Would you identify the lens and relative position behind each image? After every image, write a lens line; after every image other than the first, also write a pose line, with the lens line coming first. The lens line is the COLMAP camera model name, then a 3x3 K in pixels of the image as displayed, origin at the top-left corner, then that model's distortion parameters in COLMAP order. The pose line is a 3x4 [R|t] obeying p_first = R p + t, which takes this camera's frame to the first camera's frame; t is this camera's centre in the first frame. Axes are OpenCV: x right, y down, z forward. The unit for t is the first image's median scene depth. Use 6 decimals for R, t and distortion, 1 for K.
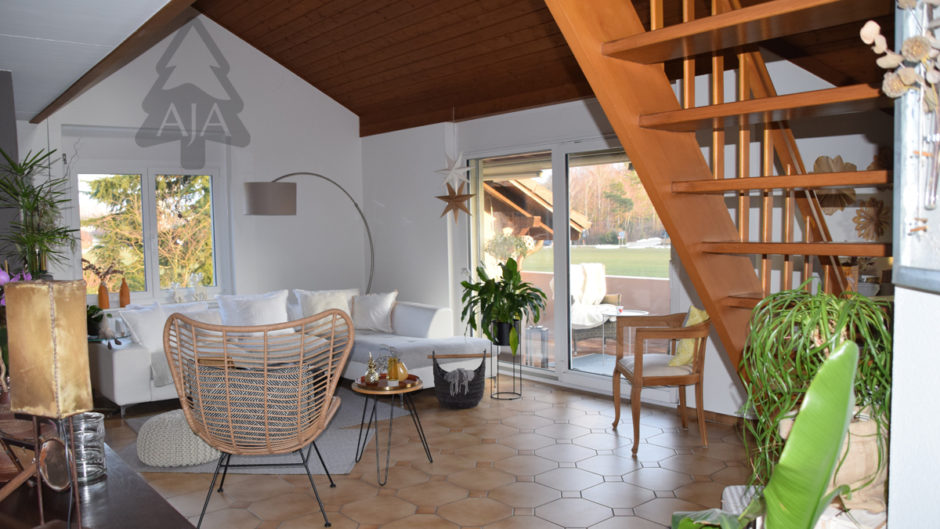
lens RADIAL K [[753.2, 0, 455.8], [0, 753.2, 267.5], [0, 0, 1]] dist [-0.145883, 0.150706]
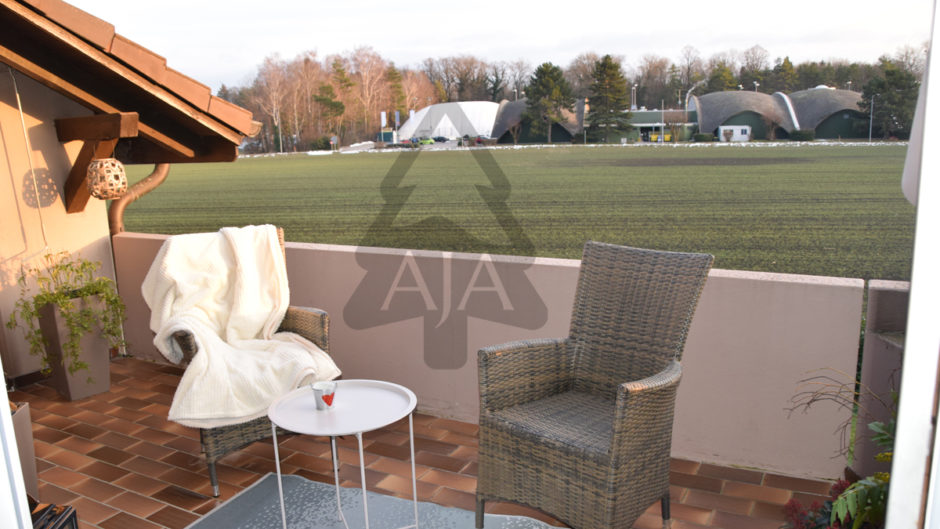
lens RADIAL K [[753.2, 0, 455.8], [0, 753.2, 267.5], [0, 0, 1]] dist [-0.145883, 0.150706]
pose [[0.929494, -0.088140, 0.358151, 0.152017], [0.042749, 0.990228, 0.132747, -0.033586], [-0.366352, -0.108077, 0.924178, 0.649214]]
